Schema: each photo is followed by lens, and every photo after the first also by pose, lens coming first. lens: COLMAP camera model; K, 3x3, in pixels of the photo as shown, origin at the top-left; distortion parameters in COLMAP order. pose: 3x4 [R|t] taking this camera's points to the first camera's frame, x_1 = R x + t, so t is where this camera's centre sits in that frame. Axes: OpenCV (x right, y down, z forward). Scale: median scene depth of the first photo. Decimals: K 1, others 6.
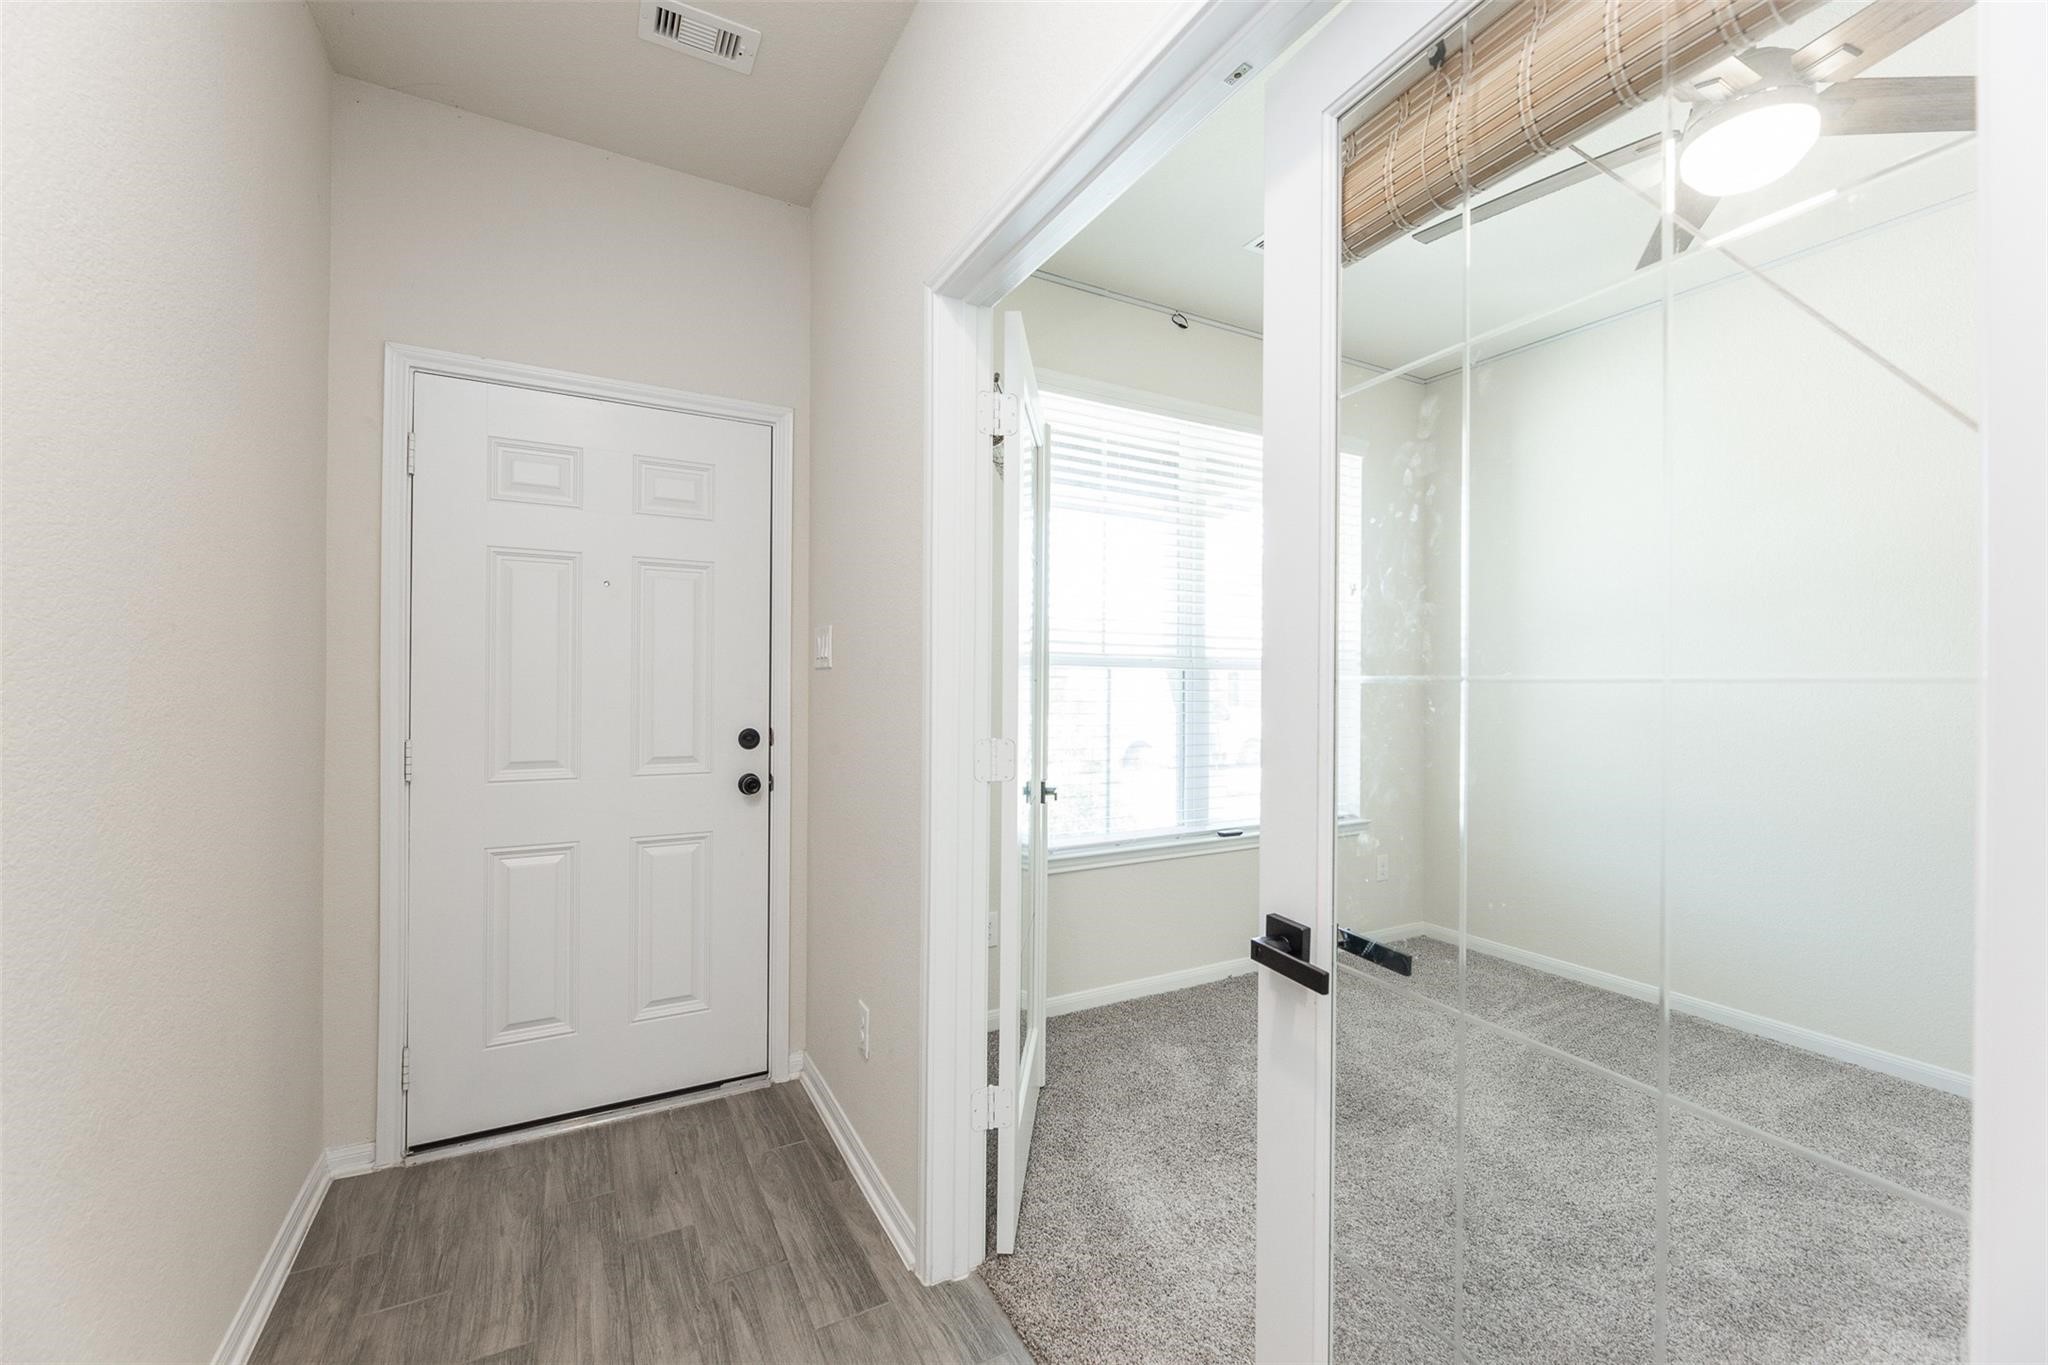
lens RADIAL K [[831.1, 0, 1028.4], [0, 831.1, 683.6], [0, 0, 1]] dist [0.003867, -0.000188]
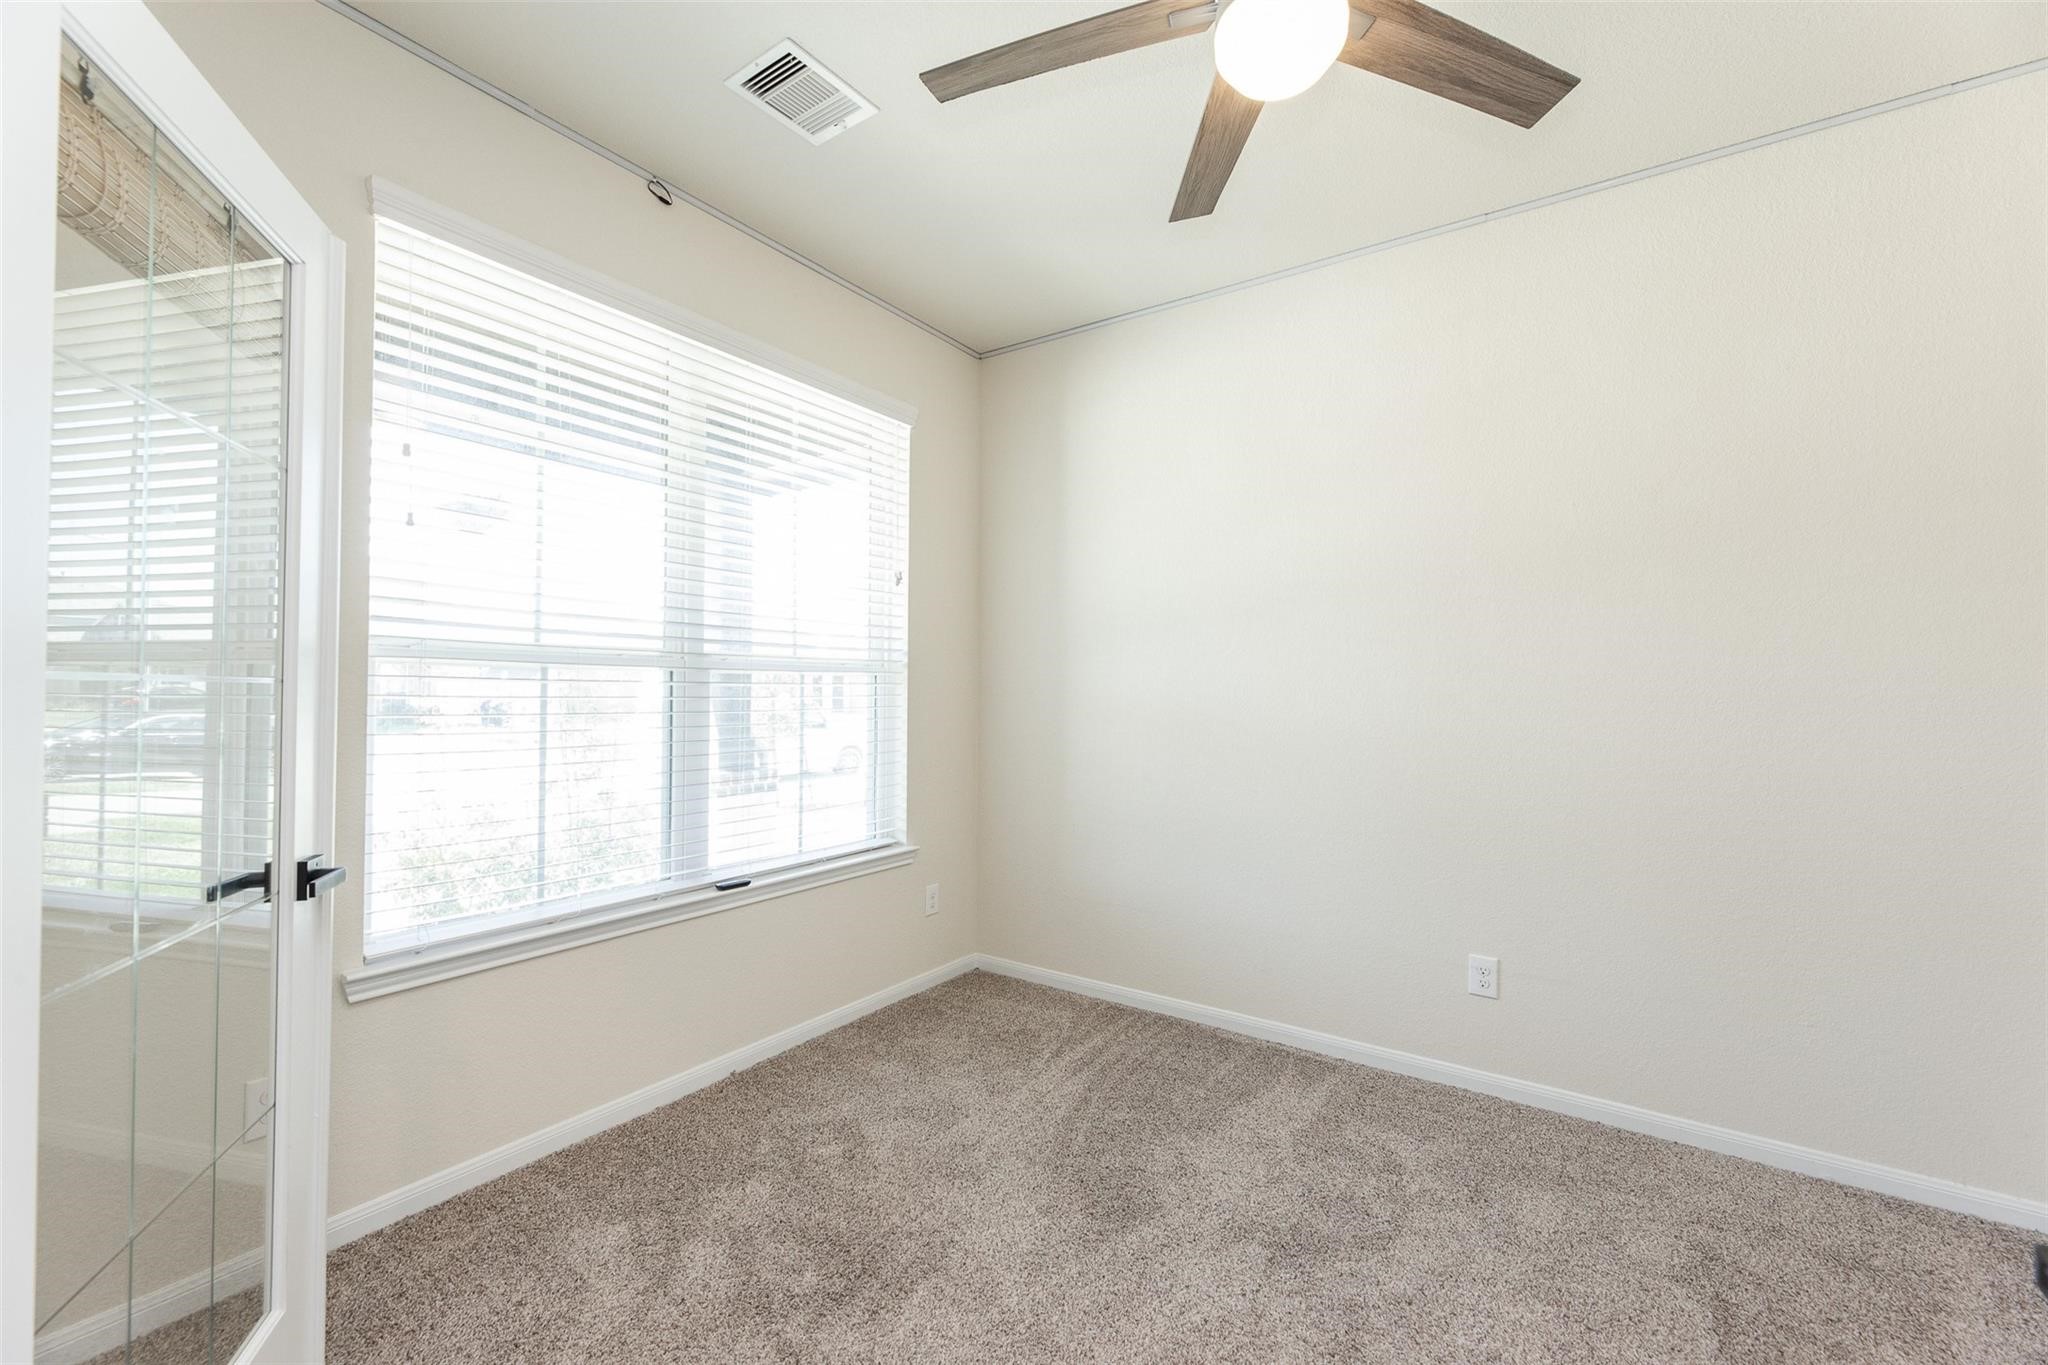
lens RADIAL K [[831.1, 0, 1024.4], [0, 831.1, 685.0], [0, 0, 1]] dist [0.003867, -0.000188]
pose [[0.897325, 0.003233, 0.441359, 0.167478], [-0.000883, 0.999984, -0.005530, 0.001271], [-0.441370, 0.004573, 0.897314, 0.229016]]
